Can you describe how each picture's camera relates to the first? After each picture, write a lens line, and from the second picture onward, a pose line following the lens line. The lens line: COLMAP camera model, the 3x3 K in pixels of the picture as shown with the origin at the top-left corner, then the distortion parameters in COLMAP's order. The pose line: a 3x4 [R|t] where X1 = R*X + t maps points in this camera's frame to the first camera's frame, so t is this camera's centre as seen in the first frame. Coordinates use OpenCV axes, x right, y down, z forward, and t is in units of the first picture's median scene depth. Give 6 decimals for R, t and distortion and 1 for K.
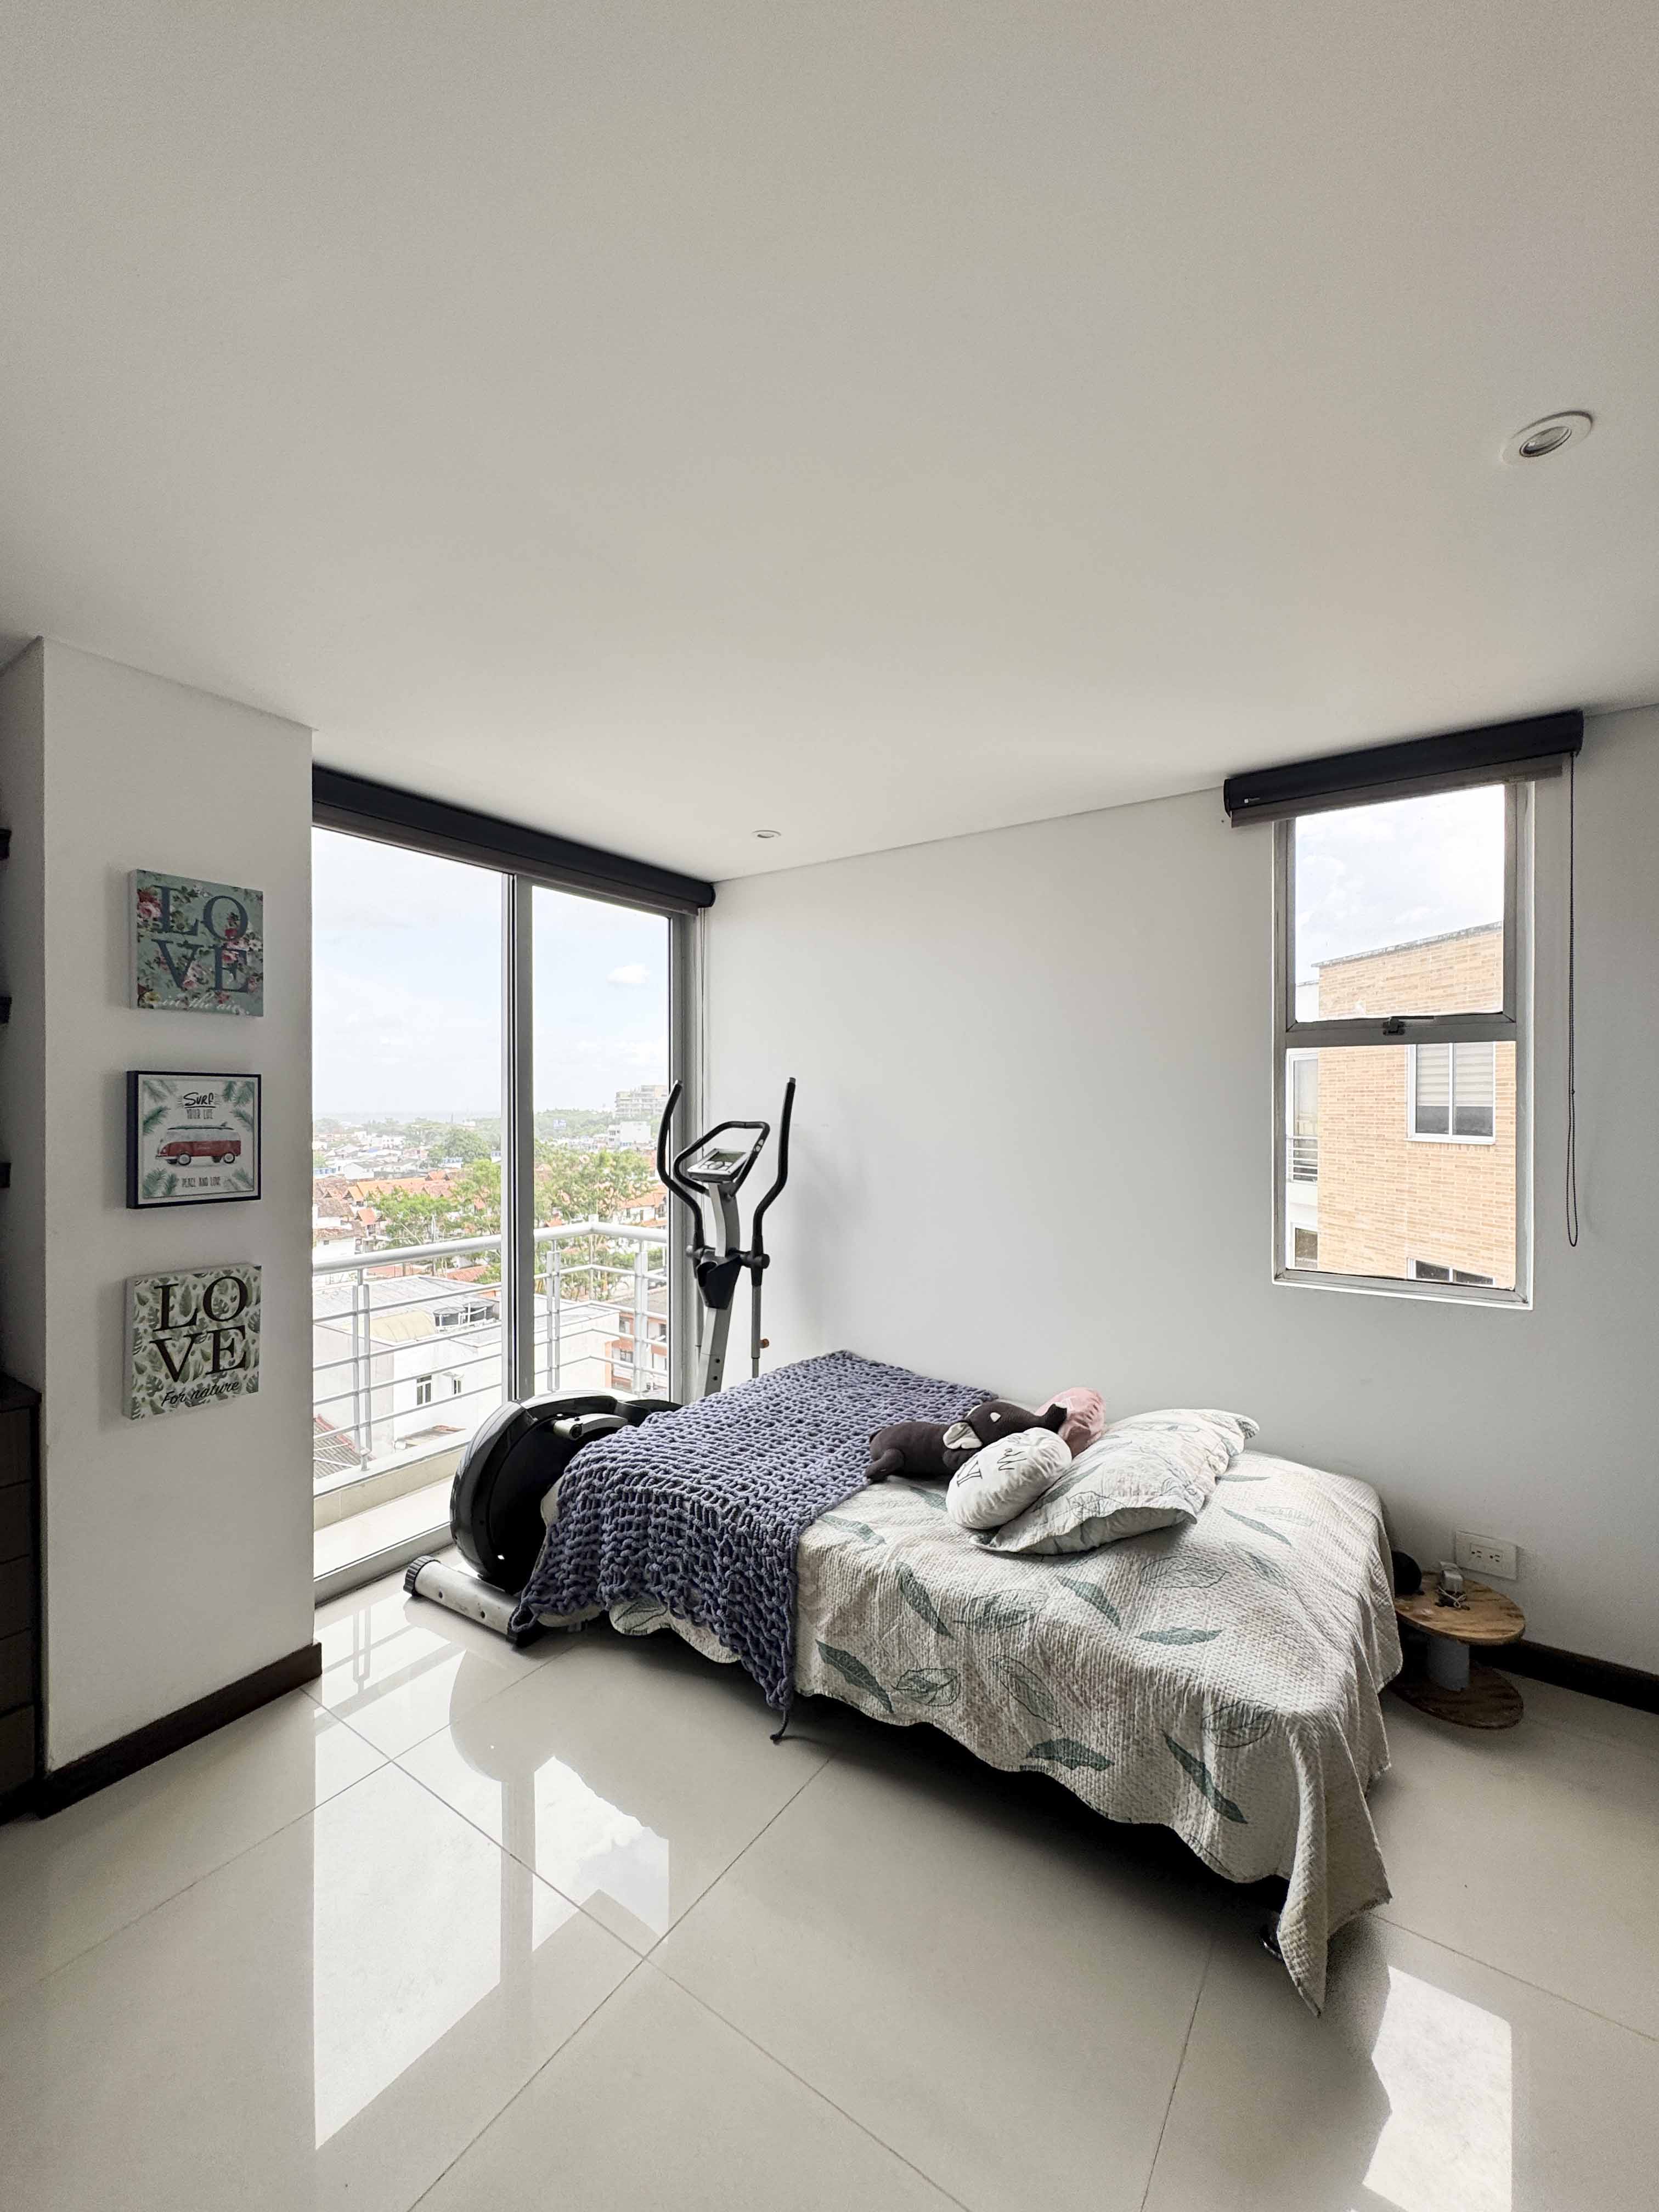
lens RADIAL K [[885.9, 0, 827.7], [0, 885.9, 1101.8], [0, 0, 1]] dist [-0.001465, -0.000165]
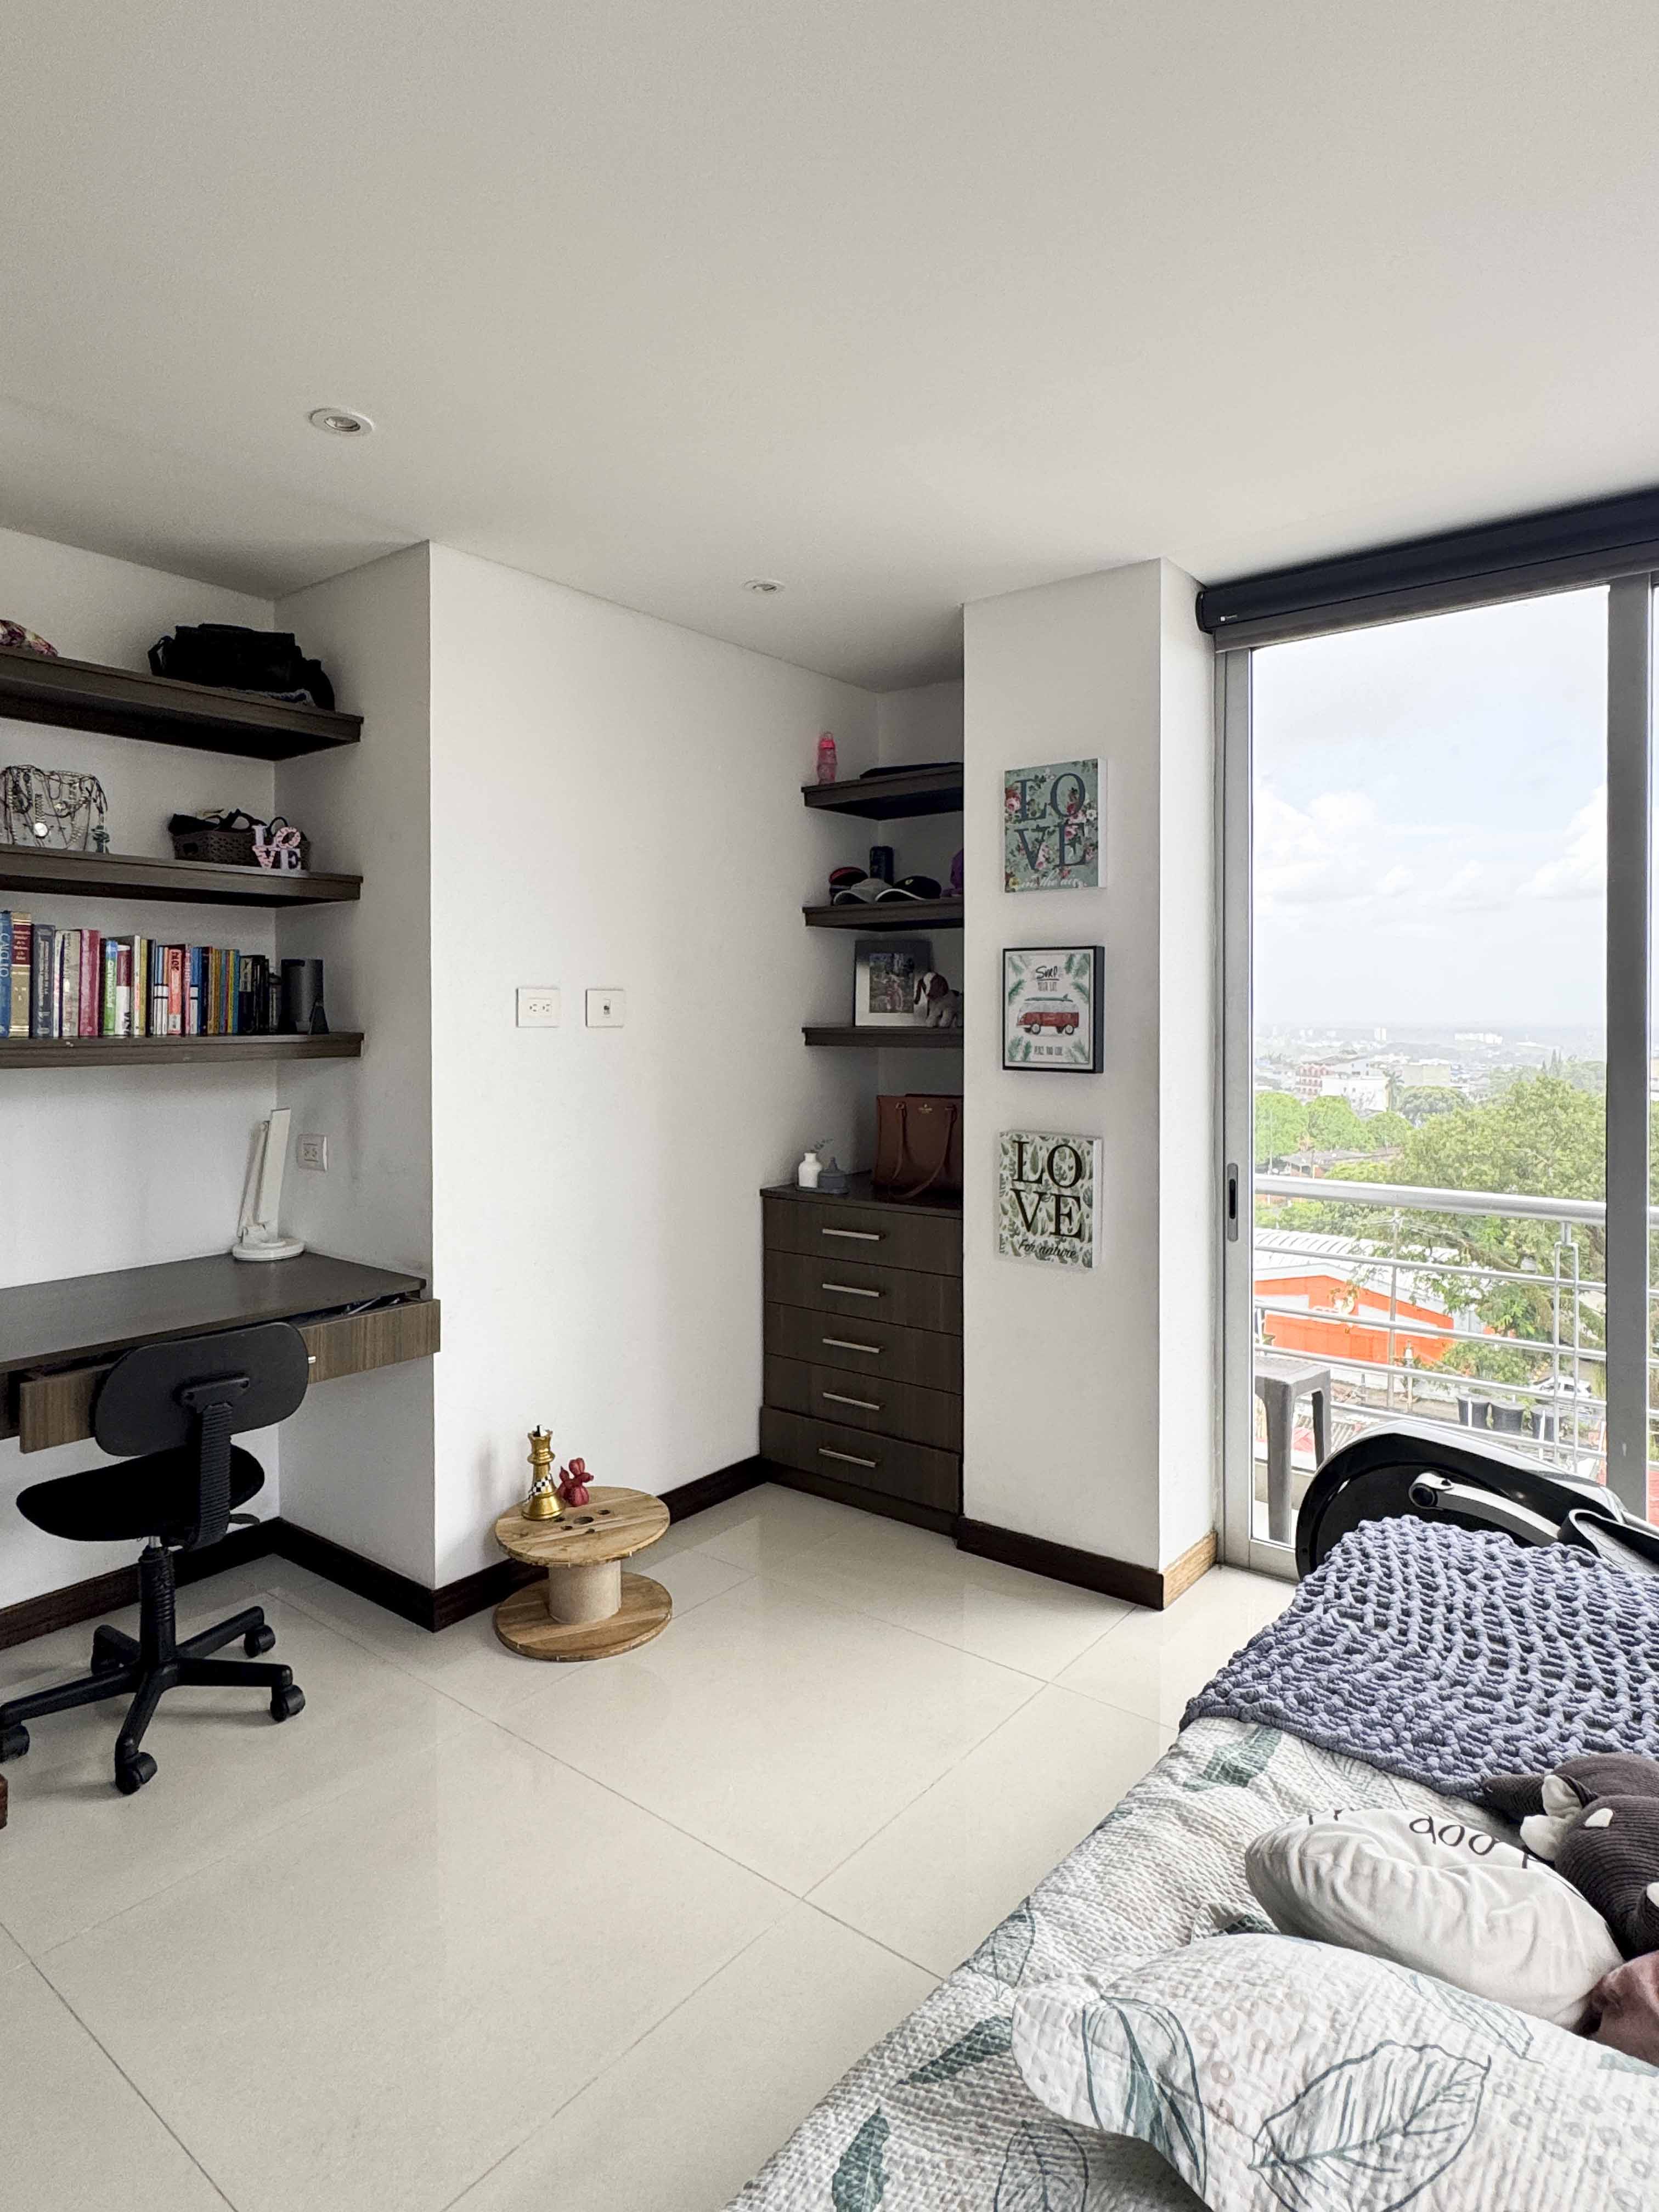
lens RADIAL K [[1252.0, 0, 827.5], [0, 1252.0, 1015.7], [0, 0, 1]] dist [0.001649, 0.000081]
pose [[-0.062063, 0.004693, -0.998061, 0.803911], [0.001107, 0.999989, 0.004634, 0.041974], [0.998072, -0.000818, -0.062068, 0.834778]]
